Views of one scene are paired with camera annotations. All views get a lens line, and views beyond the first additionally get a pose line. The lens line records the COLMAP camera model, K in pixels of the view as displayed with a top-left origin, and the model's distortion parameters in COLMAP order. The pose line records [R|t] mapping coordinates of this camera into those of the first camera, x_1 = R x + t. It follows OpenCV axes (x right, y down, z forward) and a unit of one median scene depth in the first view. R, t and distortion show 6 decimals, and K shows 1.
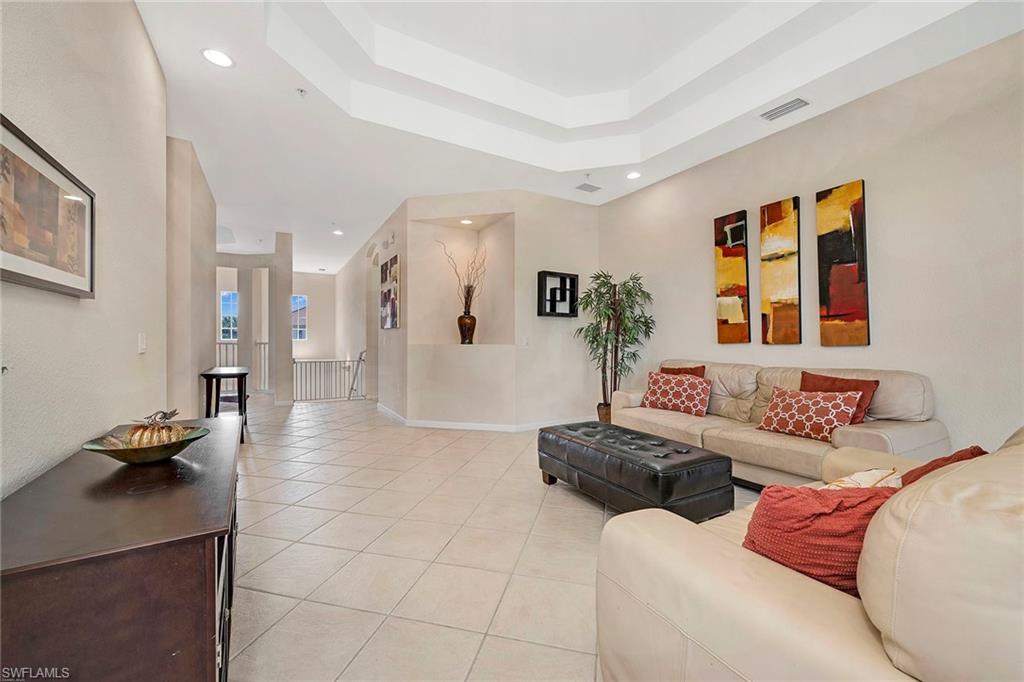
lens RADIAL K [[412.8, 0, 510.4], [0, 412.8, 342.6], [0, 0, 1]] dist [-0.002532, -0.000125]
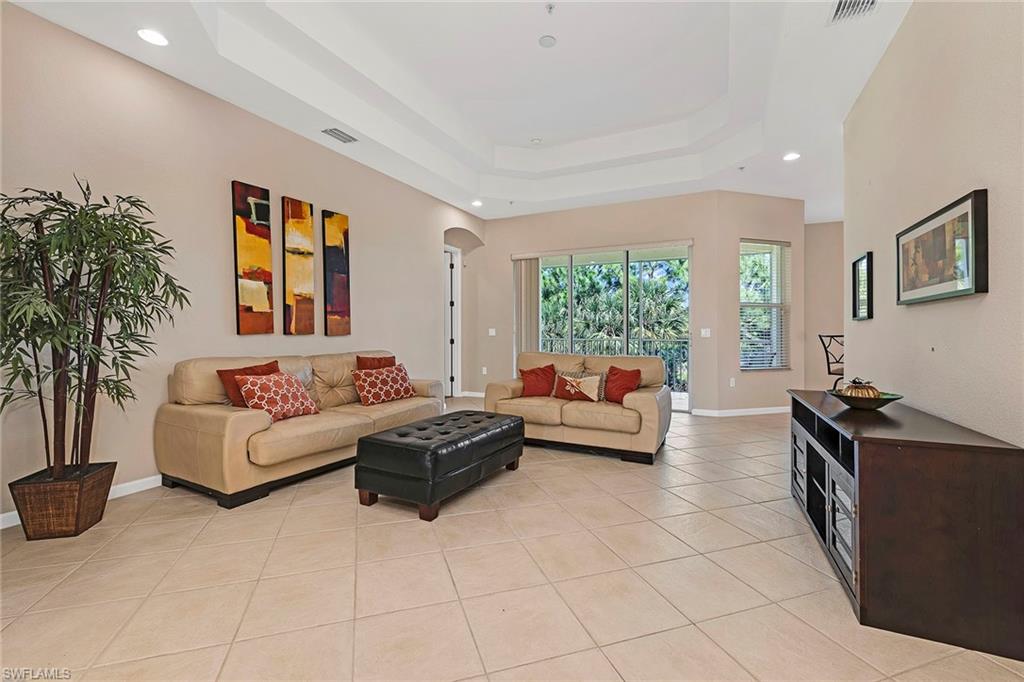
lens RADIAL K [[412.8, 0, 507.5], [0, 412.8, 331.2], [0, 0, 1]] dist [-0.002532, -0.000125]
pose [[-0.529409, -0.005794, 0.848347, -0.522091], [-0.006988, 0.999973, 0.002469, -0.011506], [-0.848338, -0.004621, -0.529435, 1.075664]]
